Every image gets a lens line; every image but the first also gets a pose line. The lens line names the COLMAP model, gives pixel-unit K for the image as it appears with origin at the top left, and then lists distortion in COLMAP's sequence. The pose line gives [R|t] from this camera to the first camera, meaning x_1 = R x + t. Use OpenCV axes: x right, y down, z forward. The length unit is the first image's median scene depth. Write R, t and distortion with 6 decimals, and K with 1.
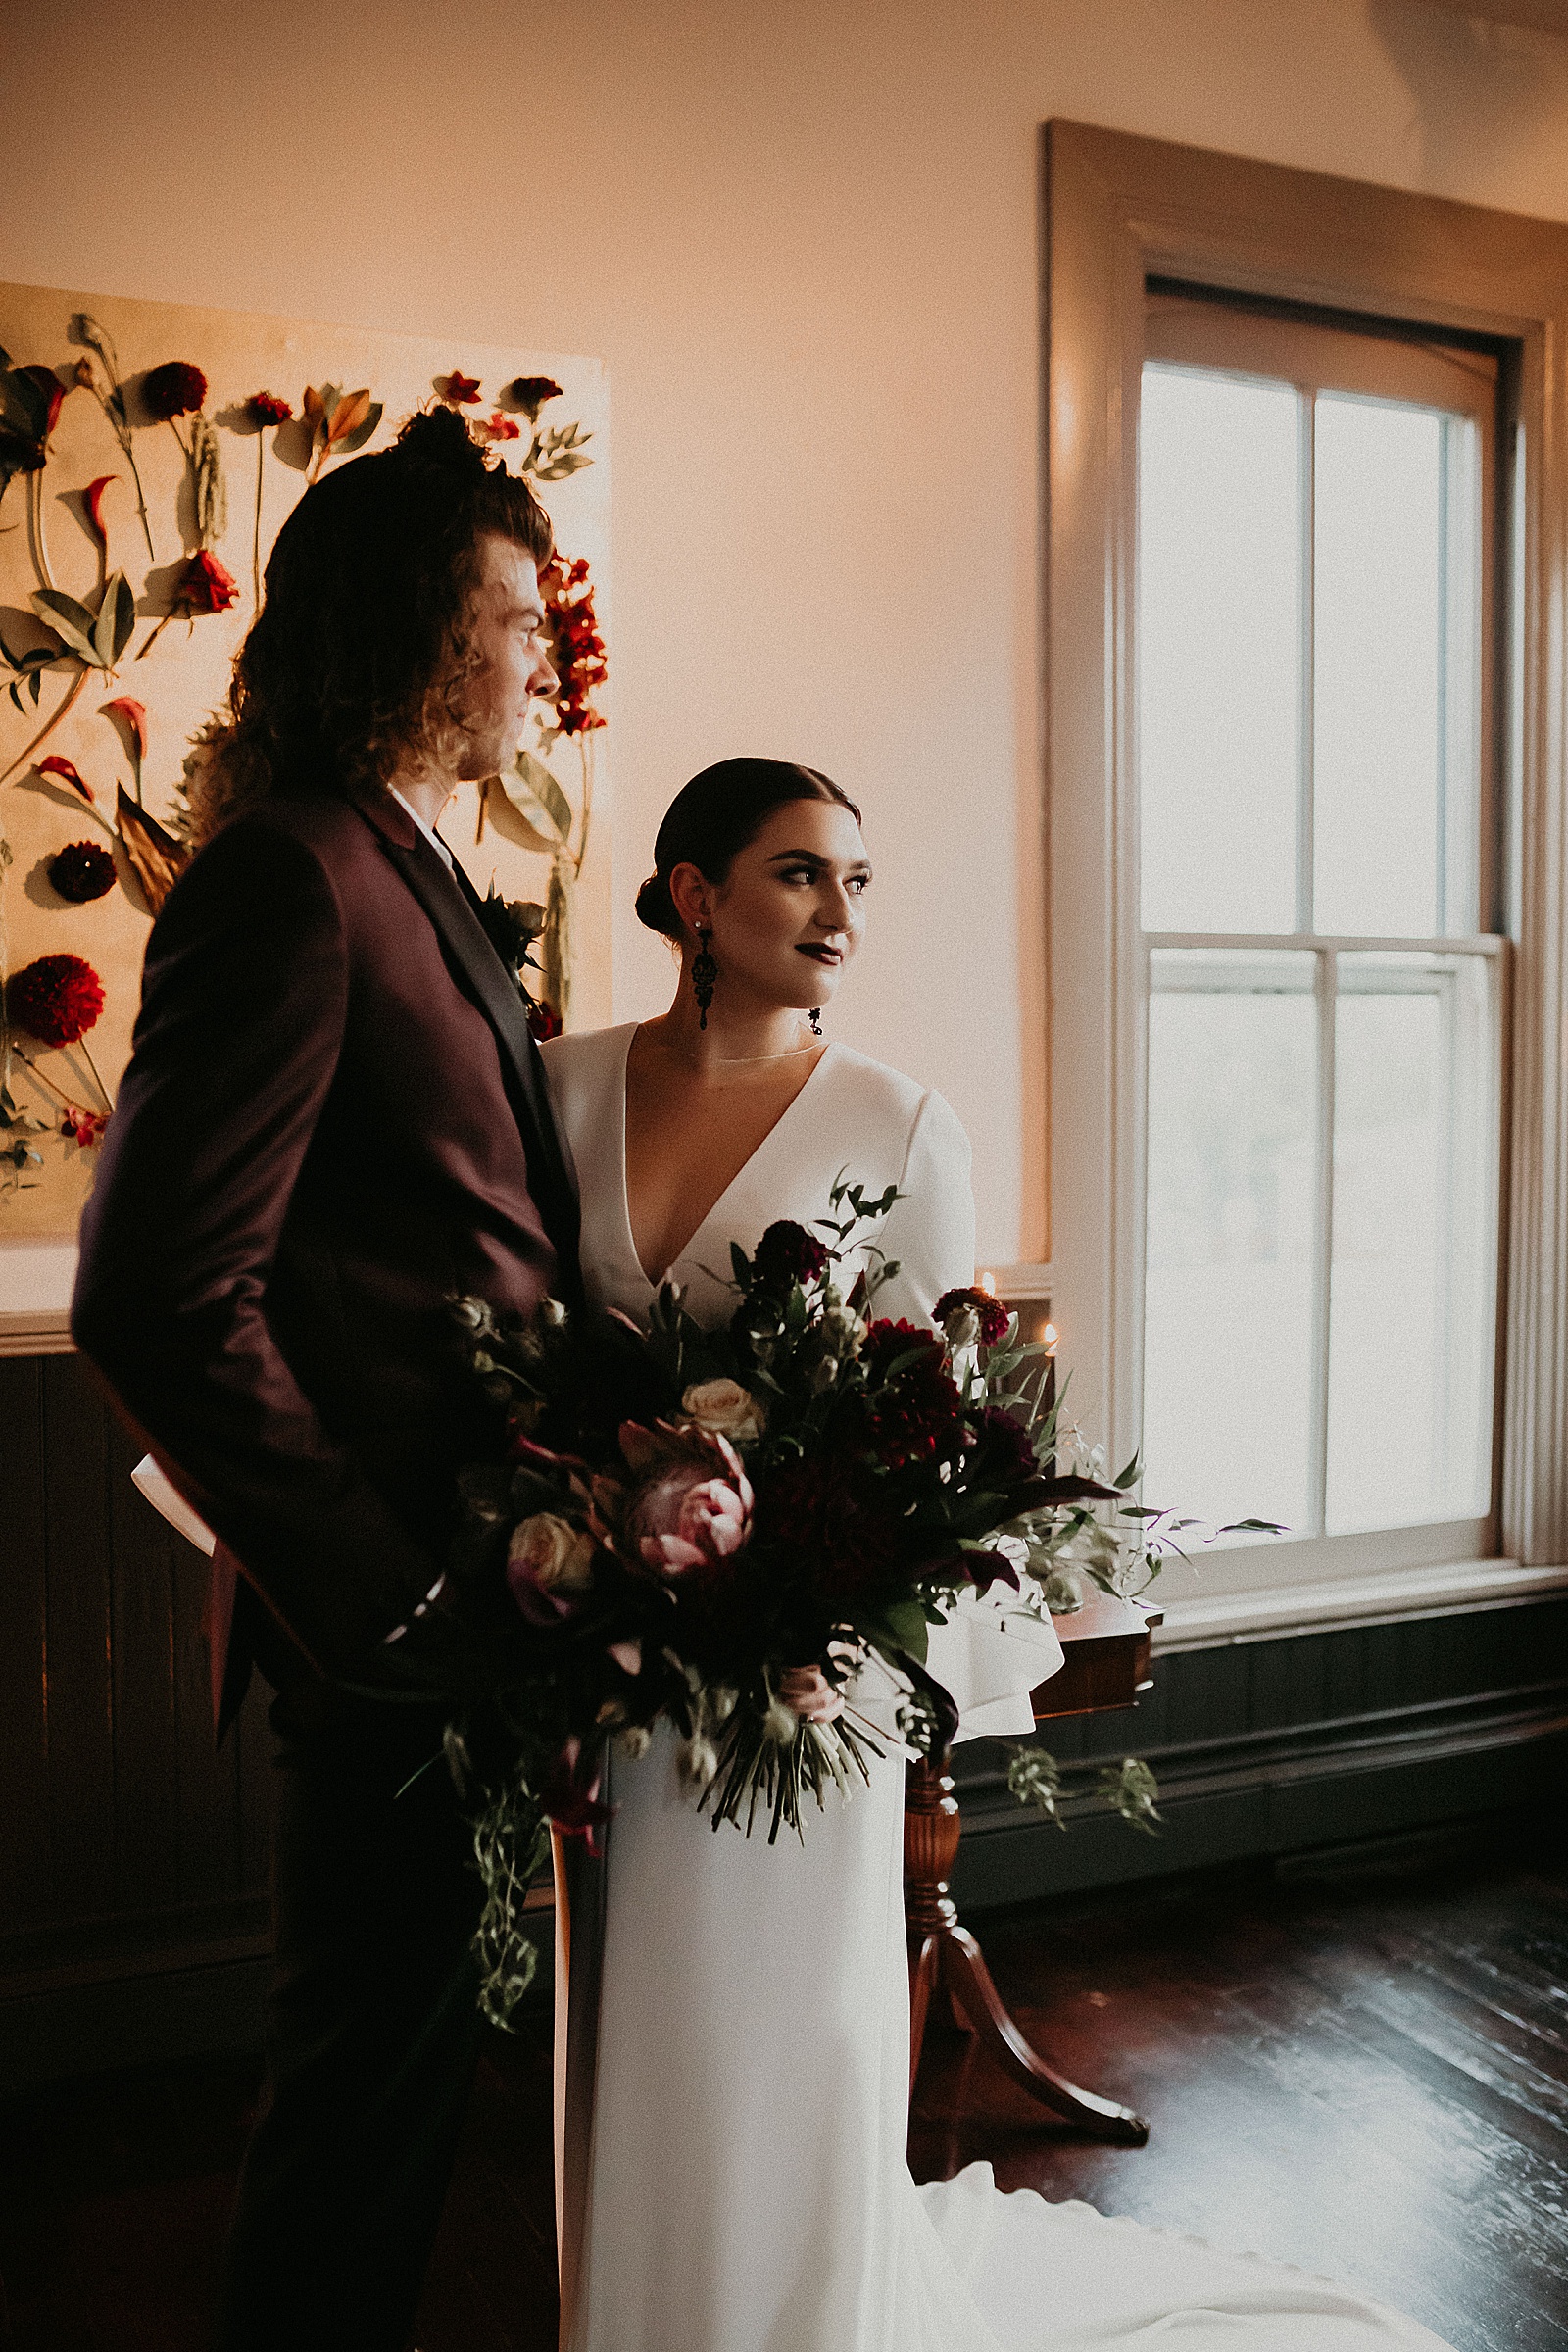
lens RADIAL K [[2275.2, 0, 785.5], [0, 2275.2, 1157.3], [0, 0, 1]] dist [-0.043118, 0.027341]
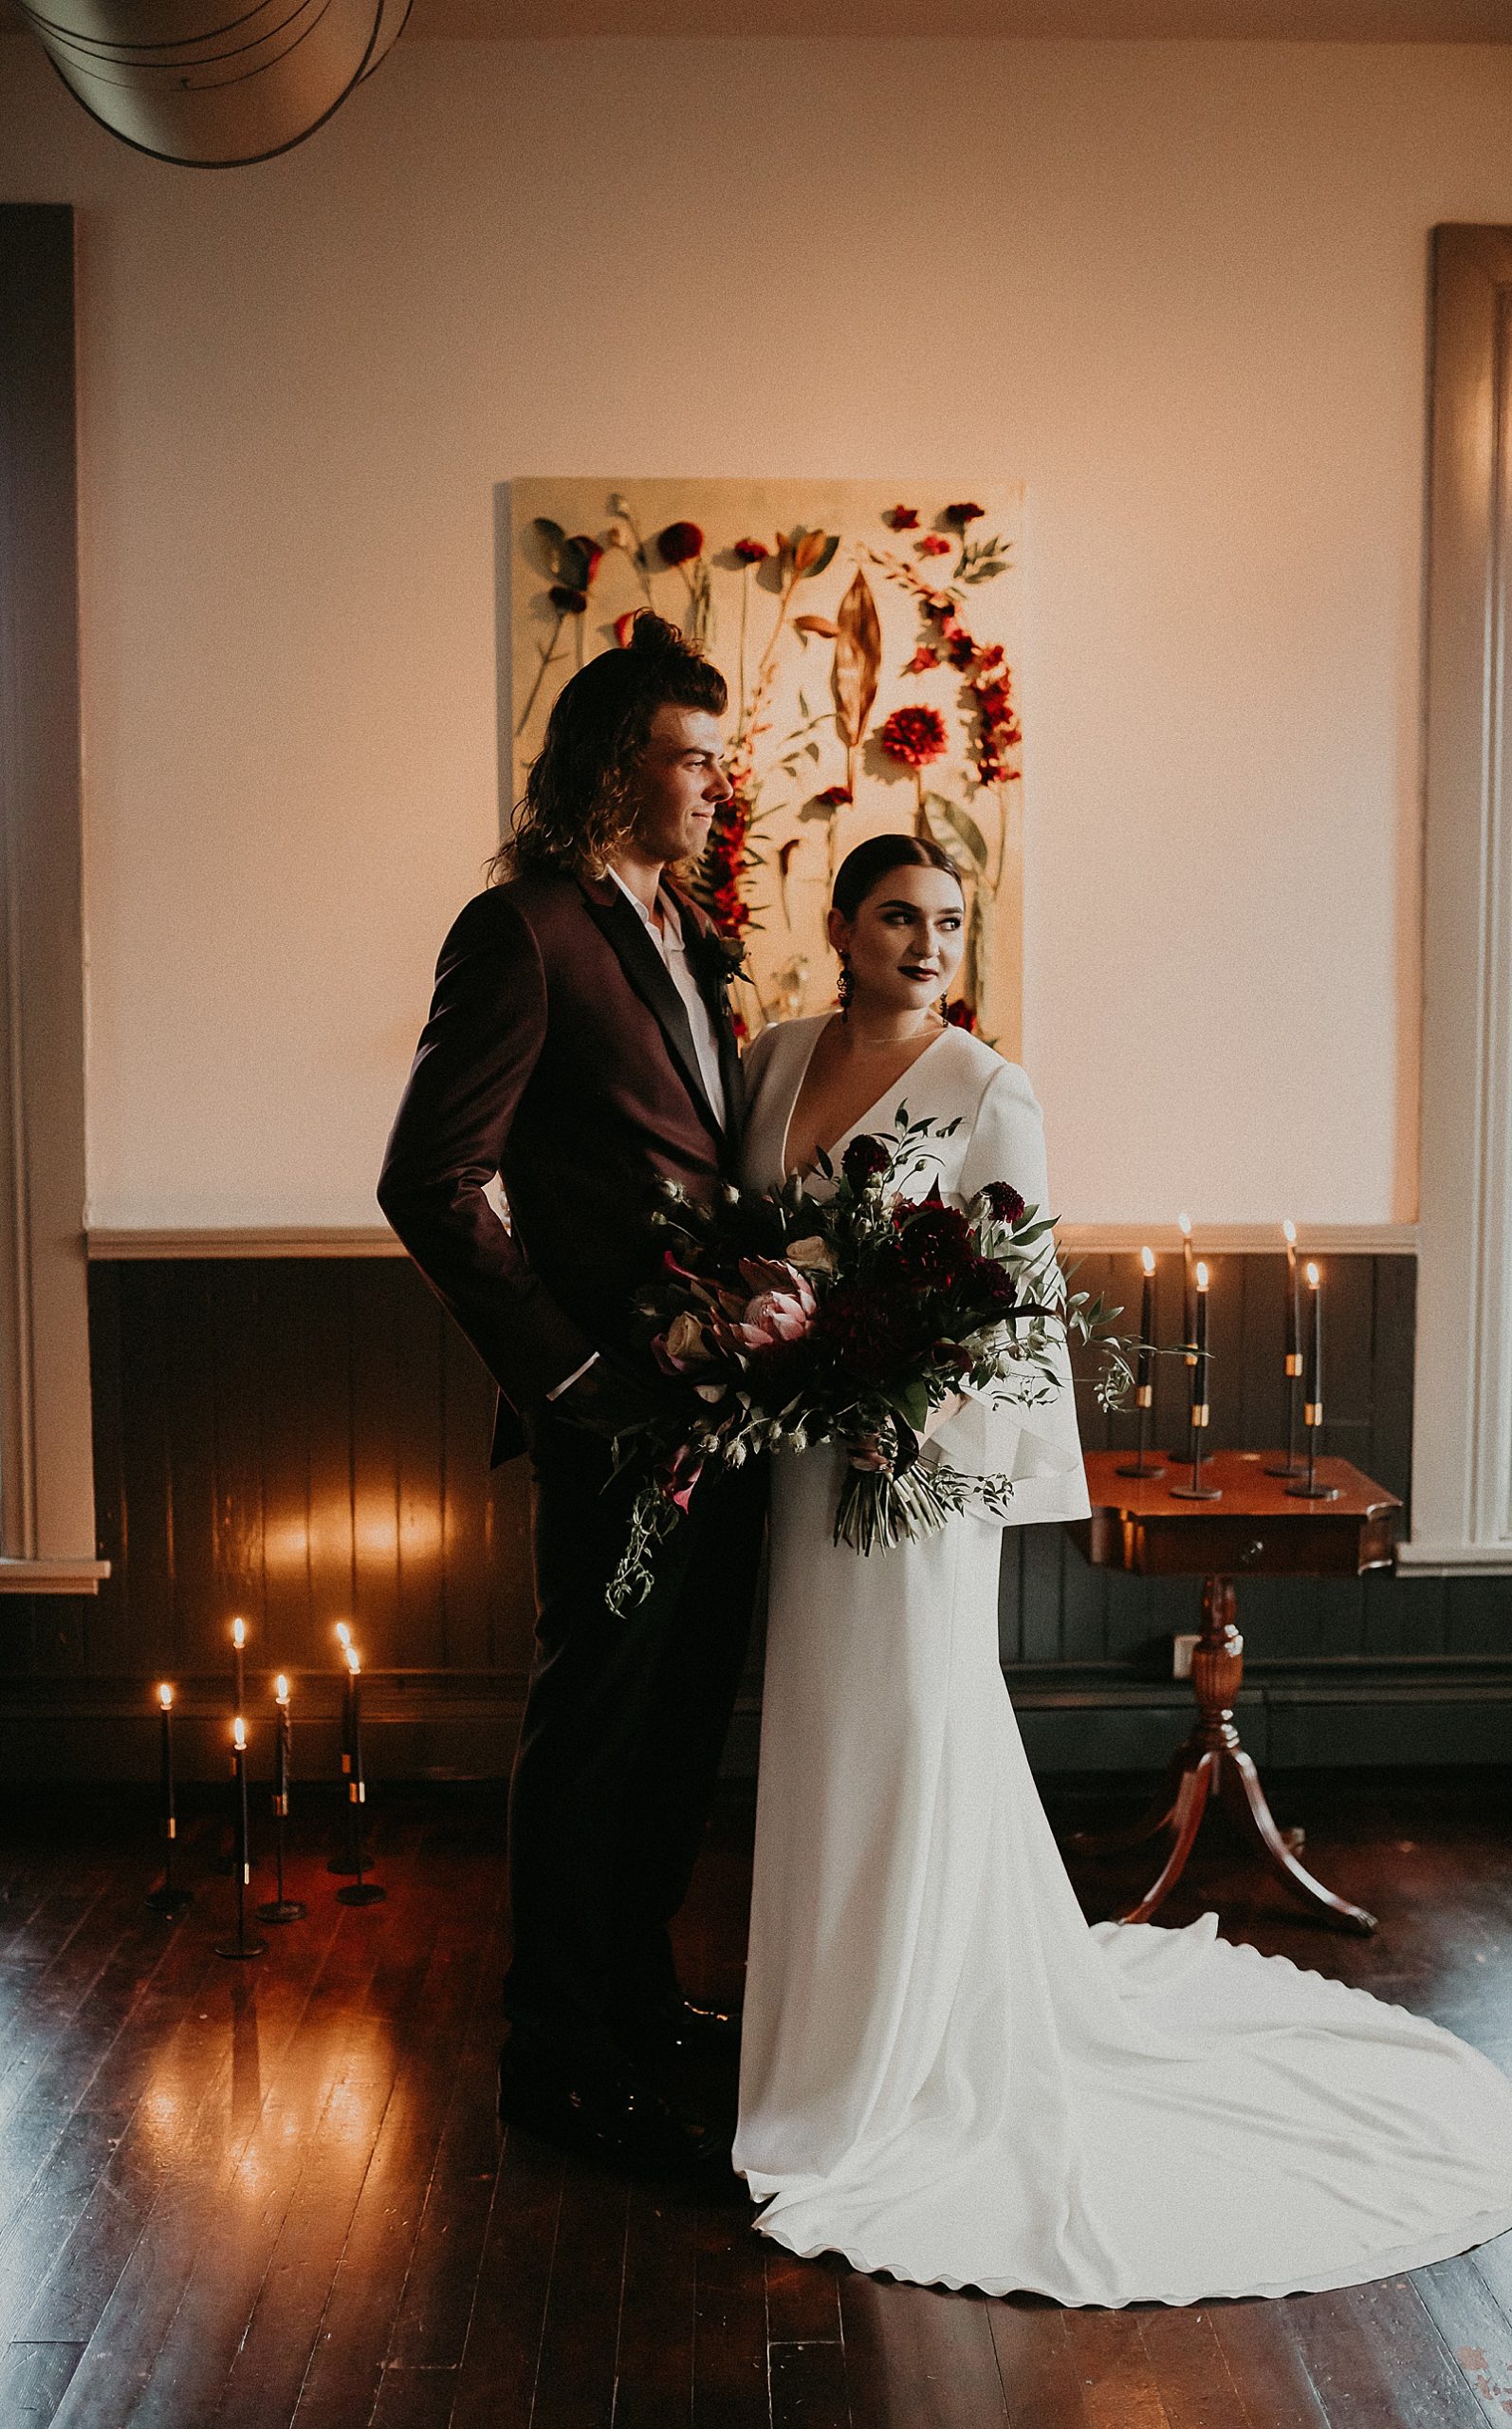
lens RADIAL K [[2591.3, 0, 756.0], [0, 2591.3, 1214.5], [0, 0, 1]] dist [-0.007363, 0.012719]
pose [[0.923975, 0.031220, -0.381177, 0.360779], [-0.024431, 0.999445, 0.022637, 0.023010], [0.381672, -0.011603, 0.924225, -0.400800]]
